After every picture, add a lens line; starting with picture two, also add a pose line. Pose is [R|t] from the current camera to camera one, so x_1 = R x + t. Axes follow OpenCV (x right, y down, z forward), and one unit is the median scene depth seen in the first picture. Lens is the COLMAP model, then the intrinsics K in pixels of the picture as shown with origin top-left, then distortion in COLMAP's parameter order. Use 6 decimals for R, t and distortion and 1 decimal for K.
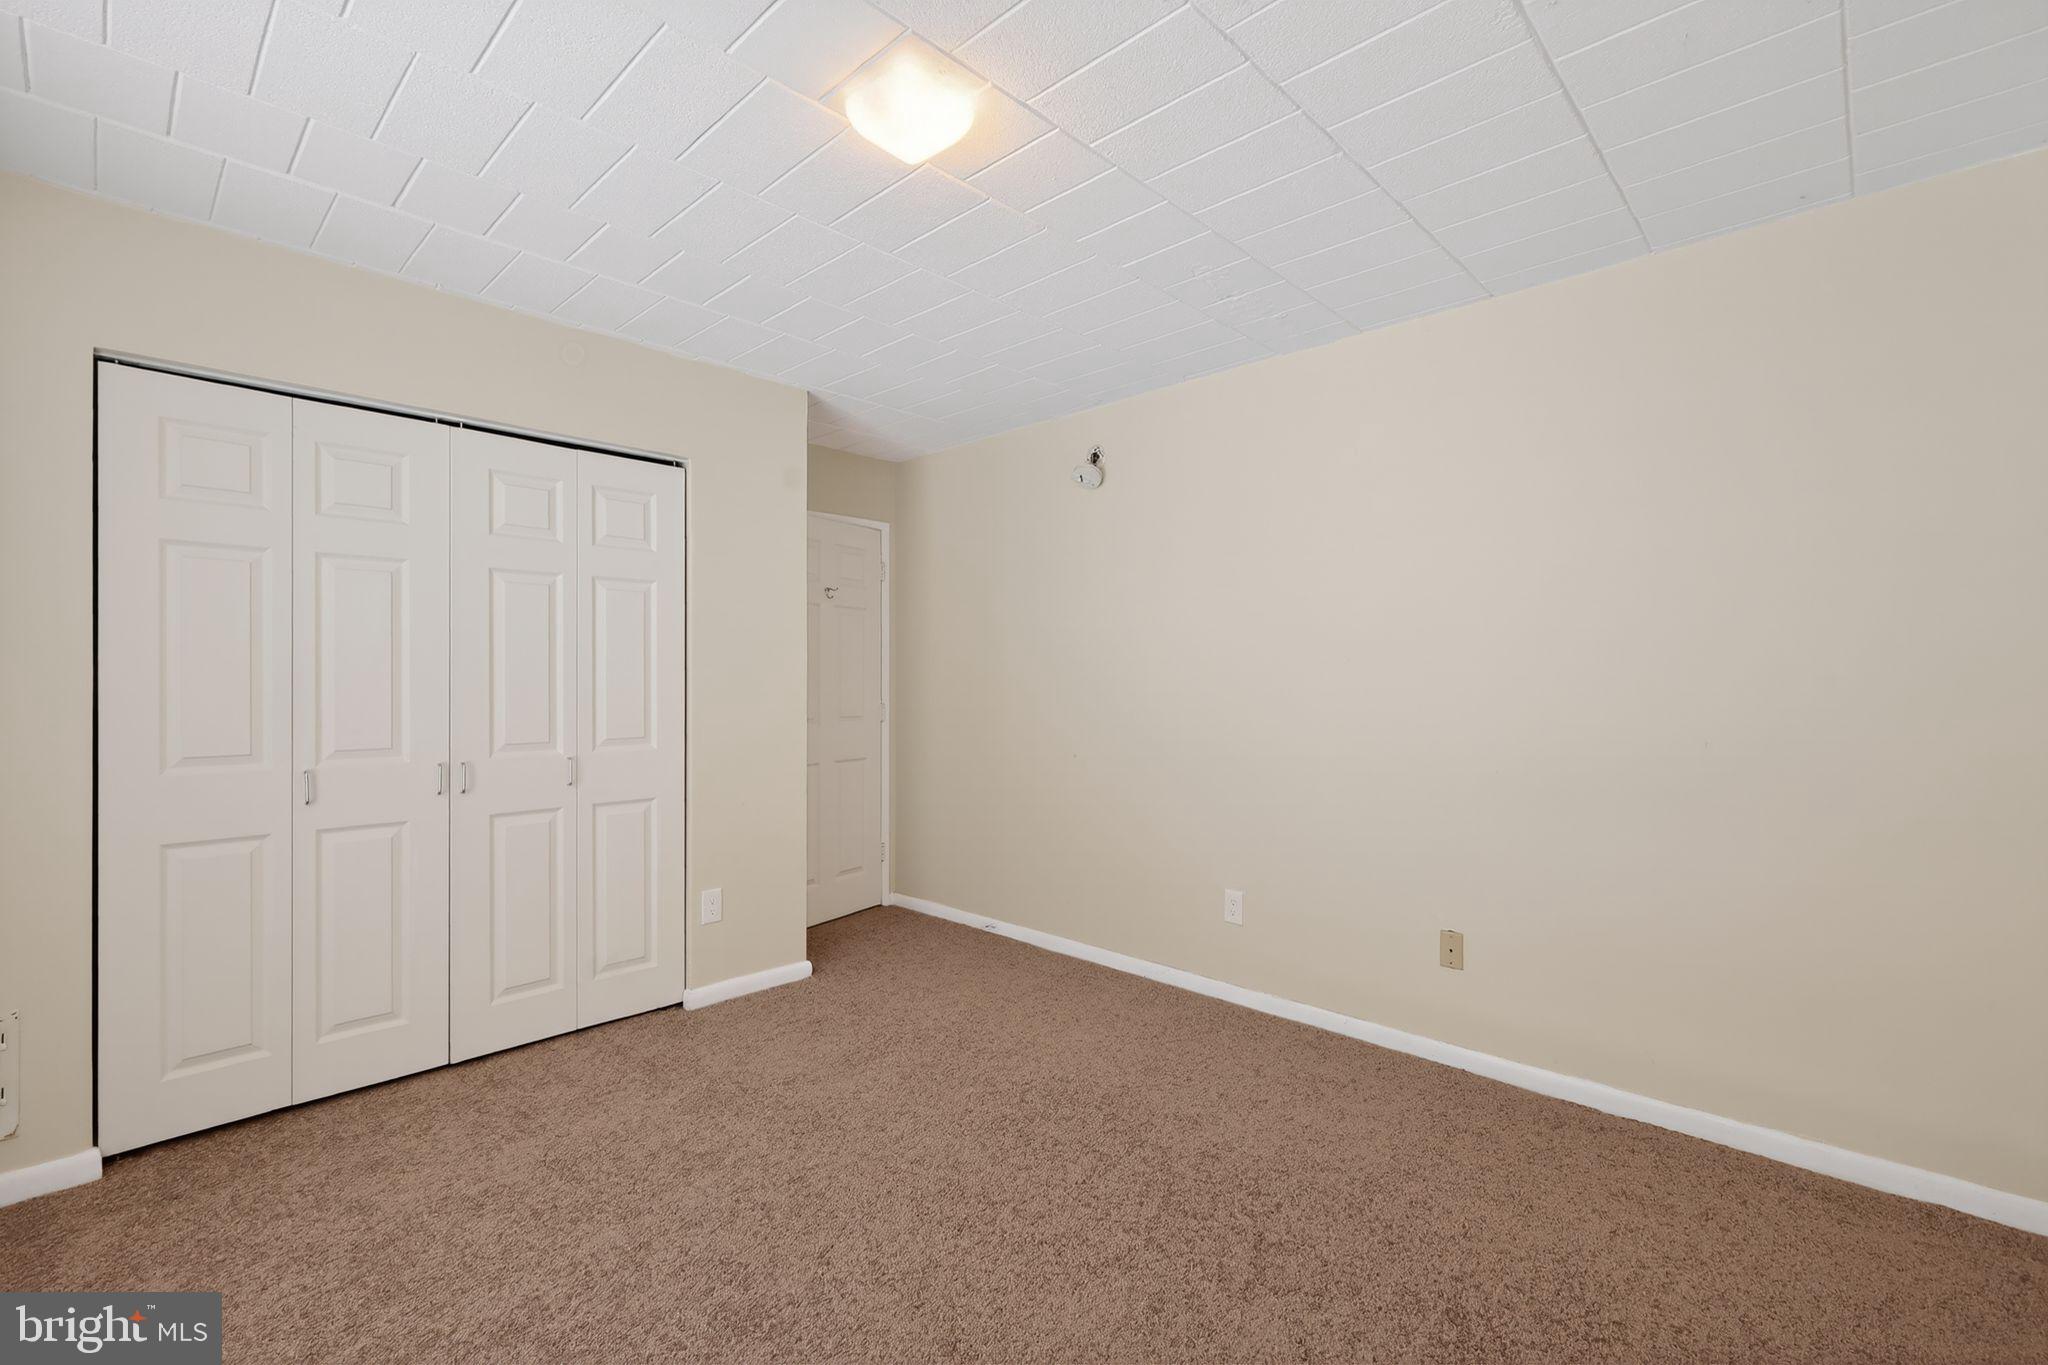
lens RADIAL K [[893.6, 0, 1032.1], [0, 893.6, 681.7], [0, 0, 1]] dist [0.006901, 0.000203]
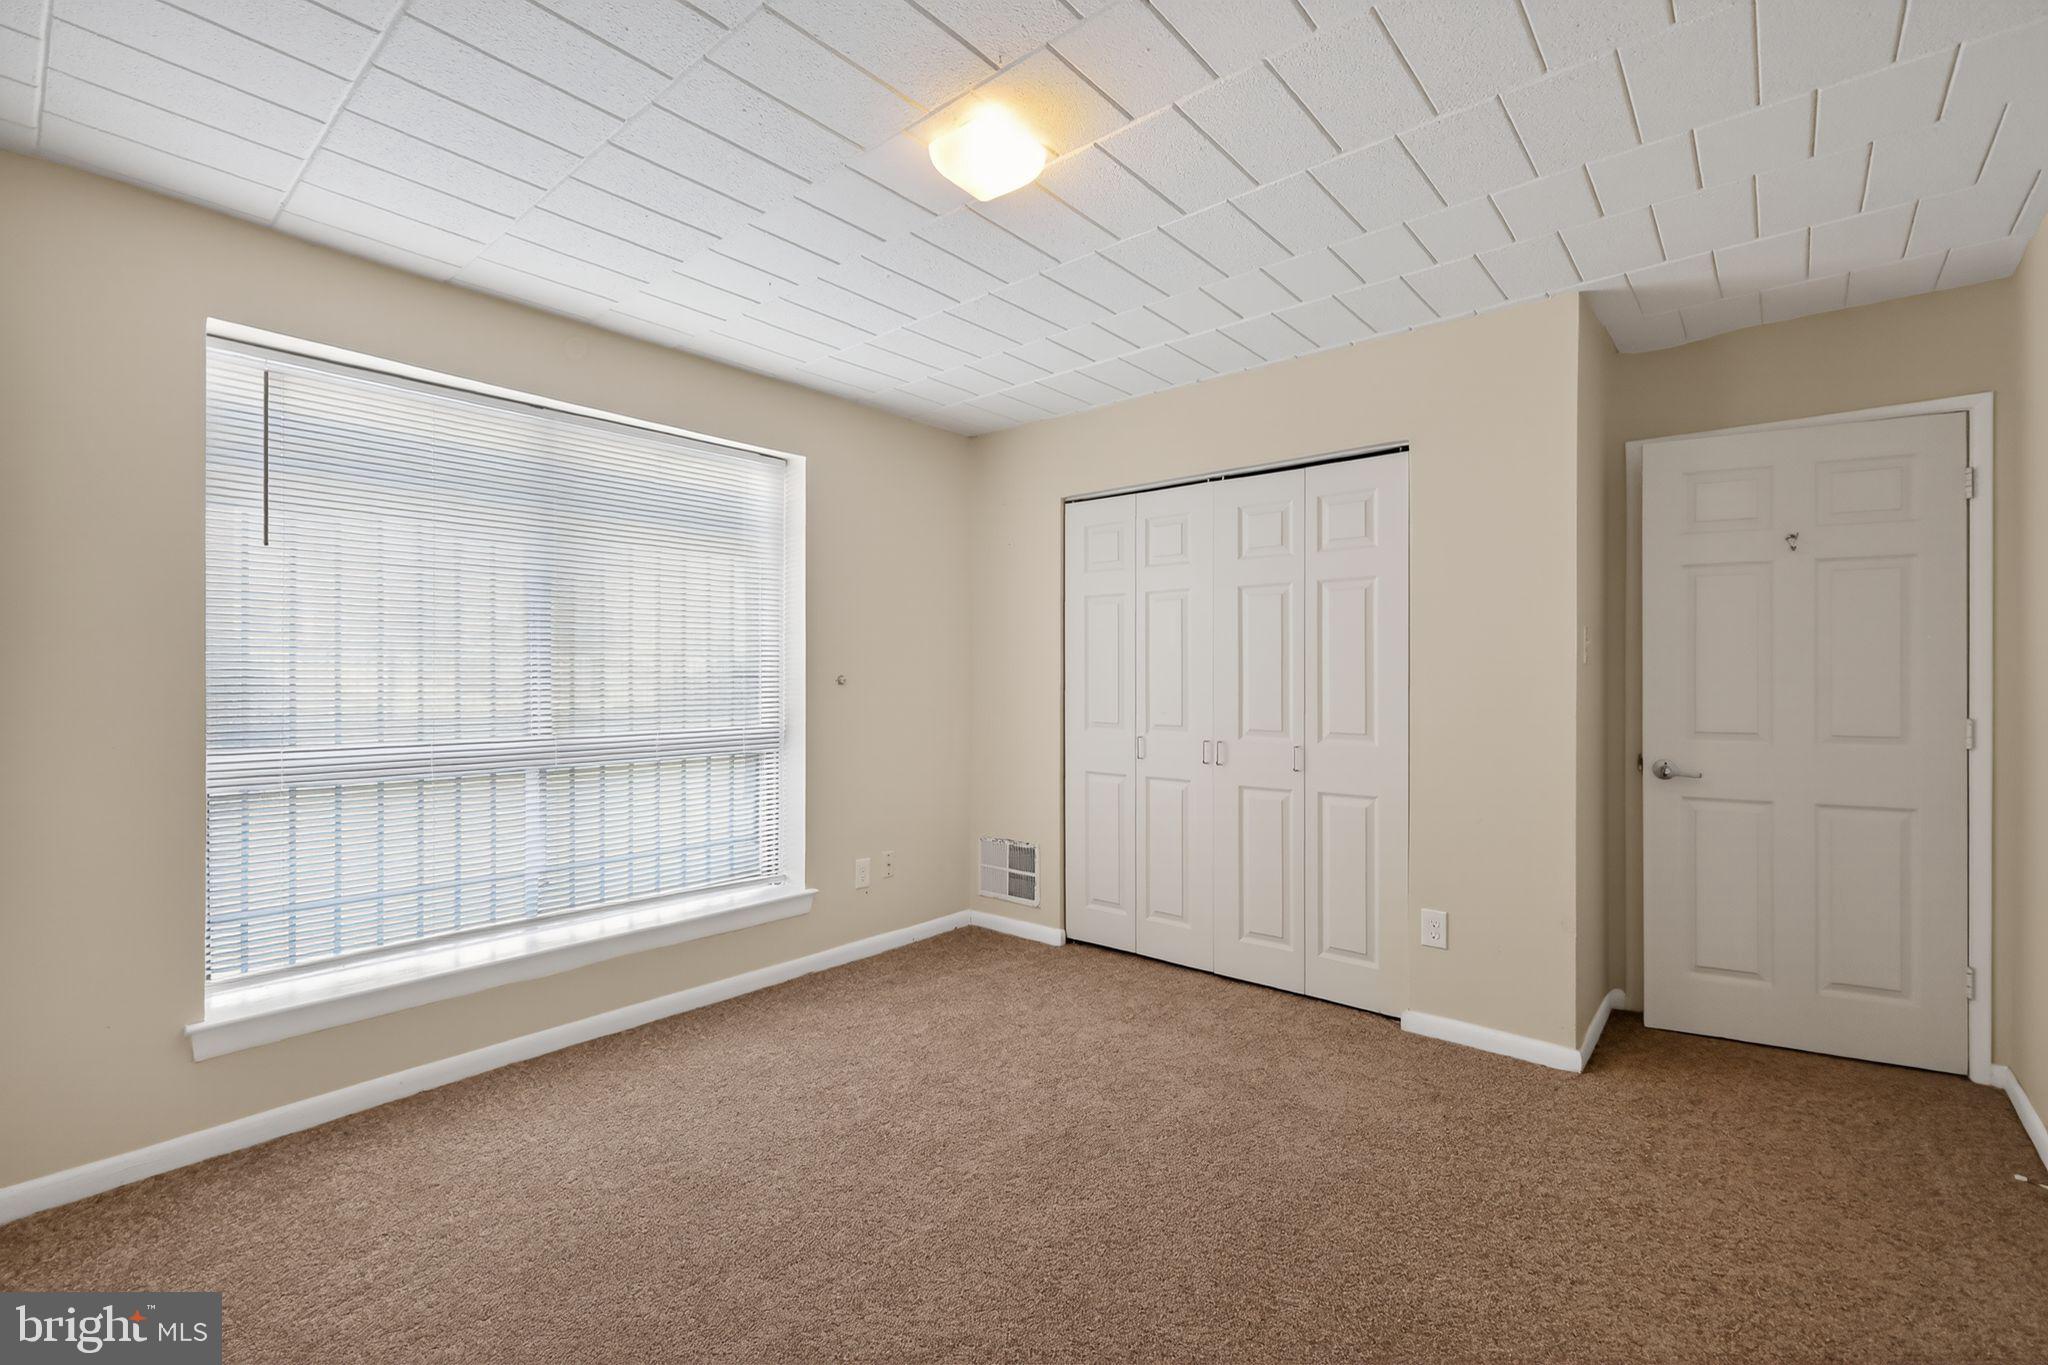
lens RADIAL K [[884.0, 0, 1030.4], [0, 884.0, 678.2], [0, 0, 1]] dist [-0.001490, -0.000765]
pose [[0.059778, -0.000006, -0.998212, 0.483331], [-0.001667, 0.999999, -0.000106, 0.000528], [0.998210, 0.001671, 0.059778, 0.519974]]
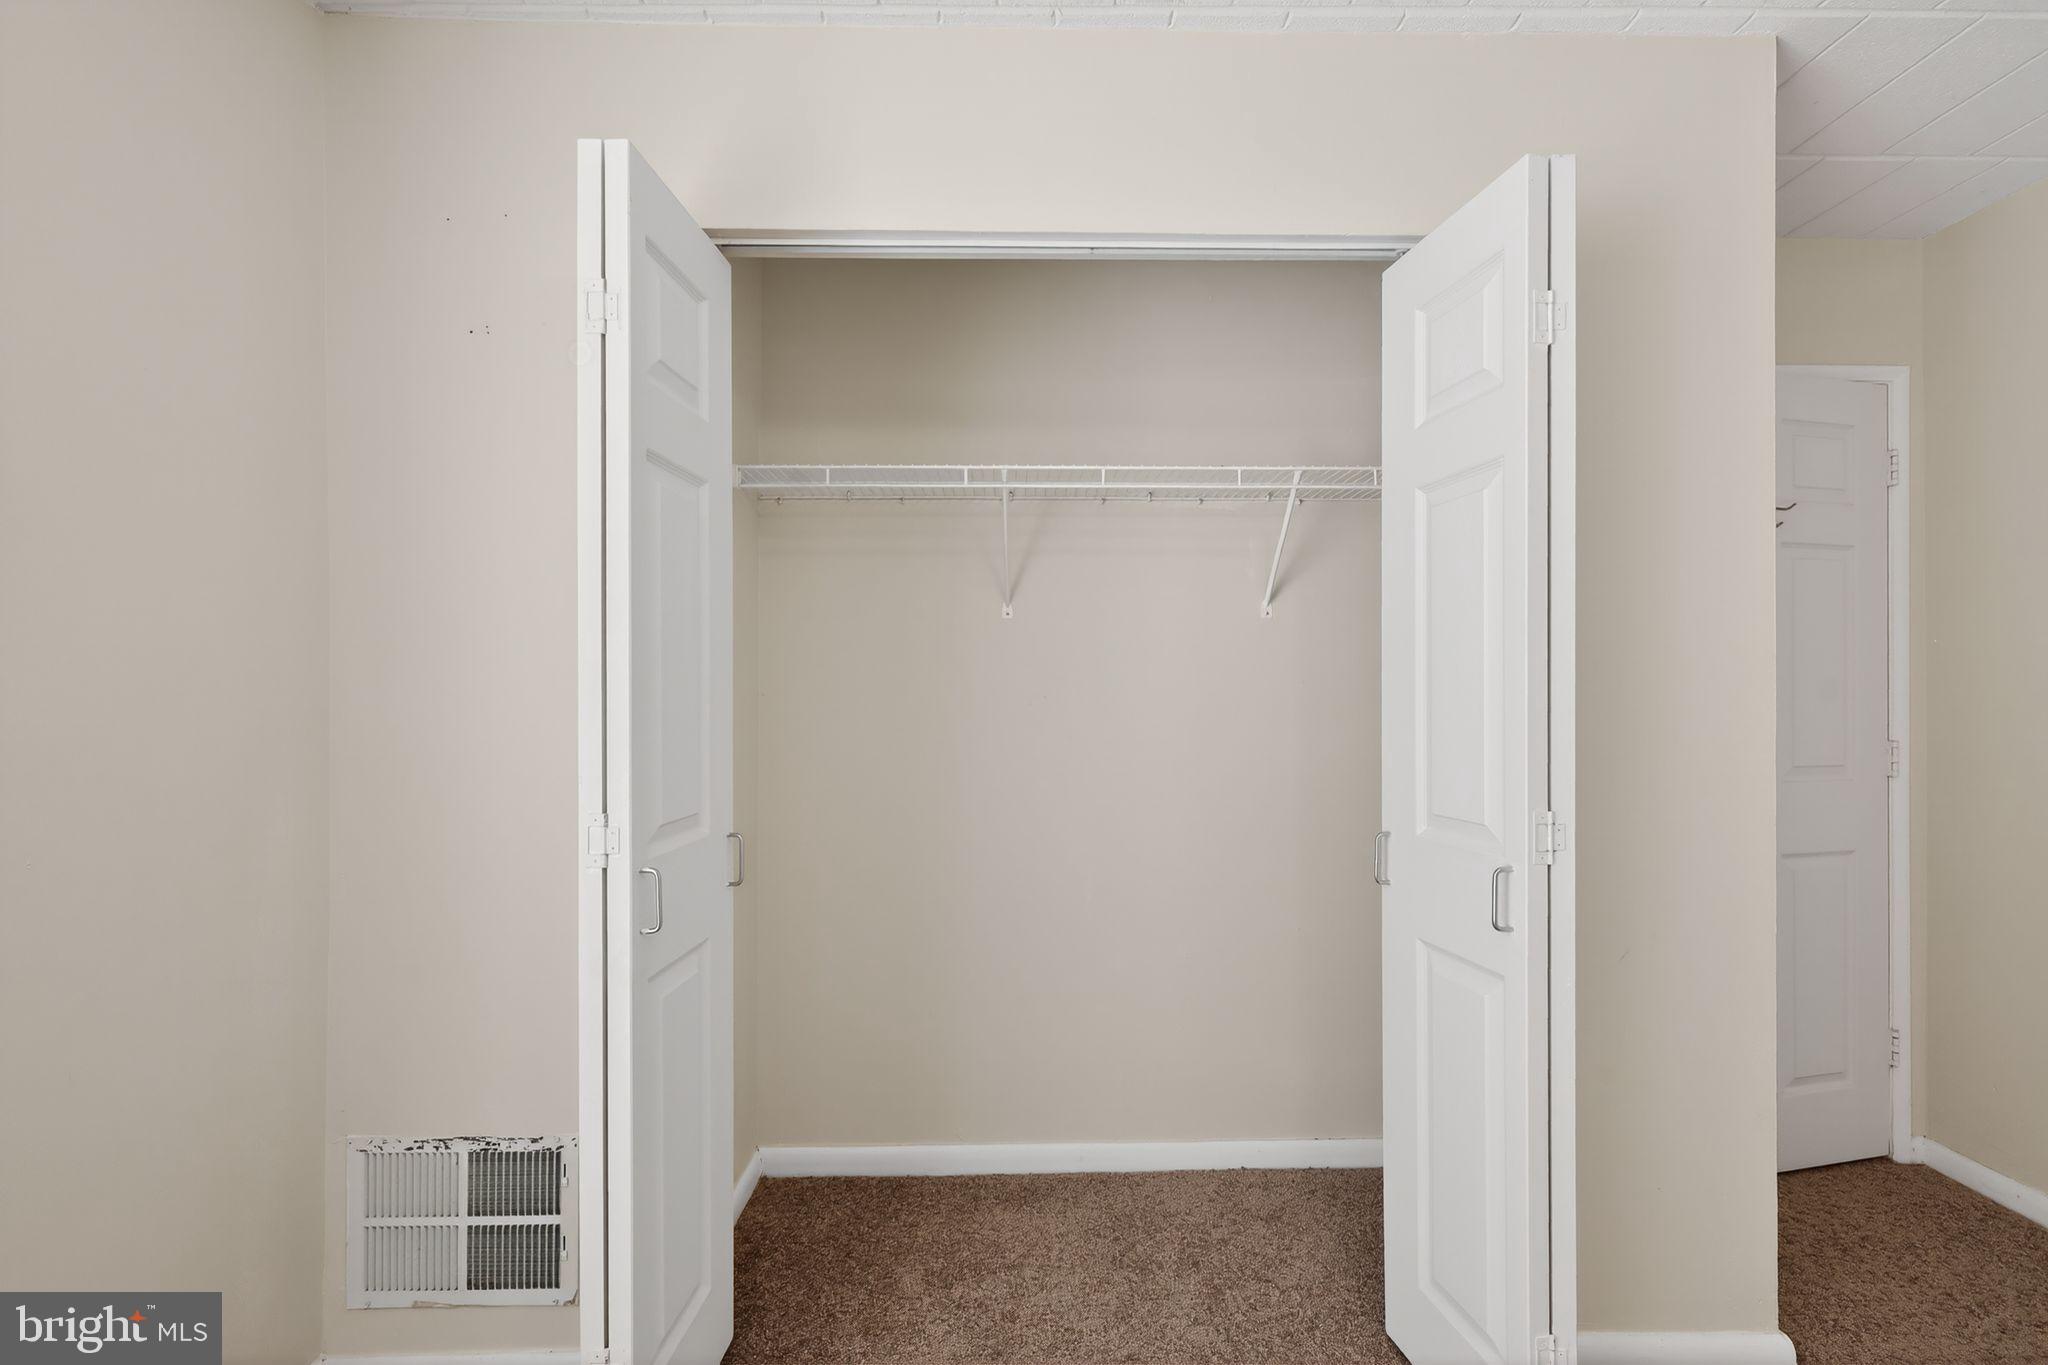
lens RADIAL K [[902.9, 0, 1021.2], [0, 902.9, 687.9], [0, 0, 1]] dist [0.002138, 0.000148]
pose [[0.703383, -0.001985, -0.710808, -0.208150], [-0.001486, 0.999990, -0.004264, -0.001935], [0.710809, 0.004056, 0.703373, 0.440727]]
